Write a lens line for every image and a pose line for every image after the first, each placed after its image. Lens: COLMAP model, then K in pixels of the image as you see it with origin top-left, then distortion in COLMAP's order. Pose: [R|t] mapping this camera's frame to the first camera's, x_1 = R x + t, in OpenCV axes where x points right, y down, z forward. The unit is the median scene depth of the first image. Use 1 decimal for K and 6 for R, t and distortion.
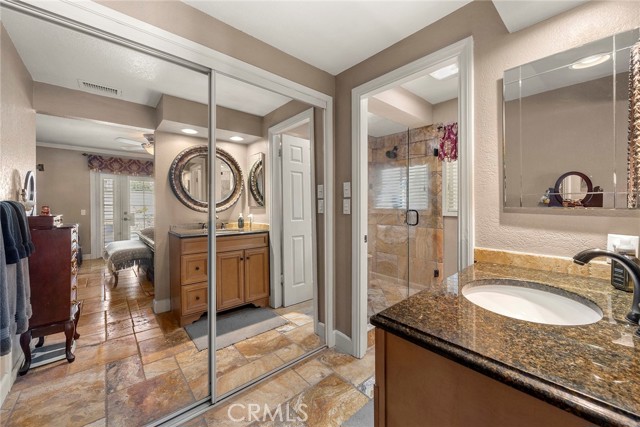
lens RADIAL K [[249.2, 0, 322.1], [0, 249.2, 207.9], [0, 0, 1]] dist [-0.003480, -0.000365]
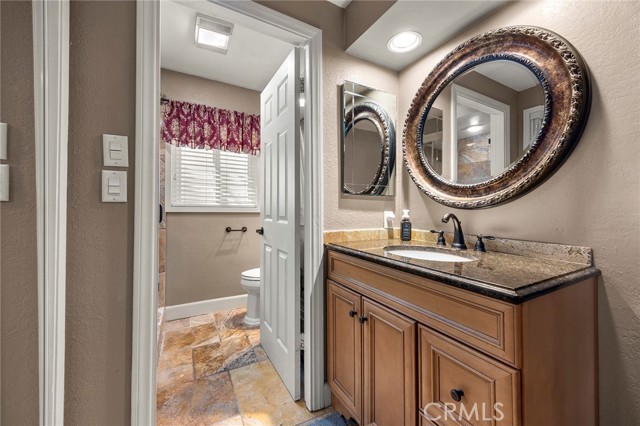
lens RADIAL K [[249.2, 0, 320.8], [0, 249.2, 210.2], [0, 0, 1]] dist [-0.003480, -0.000365]
pose [[0.214827, -0.004696, 0.976641, -0.285209], [0.008723, 0.999958, 0.002889, 0.043805], [-0.976613, 0.007898, 0.214858, 0.518355]]
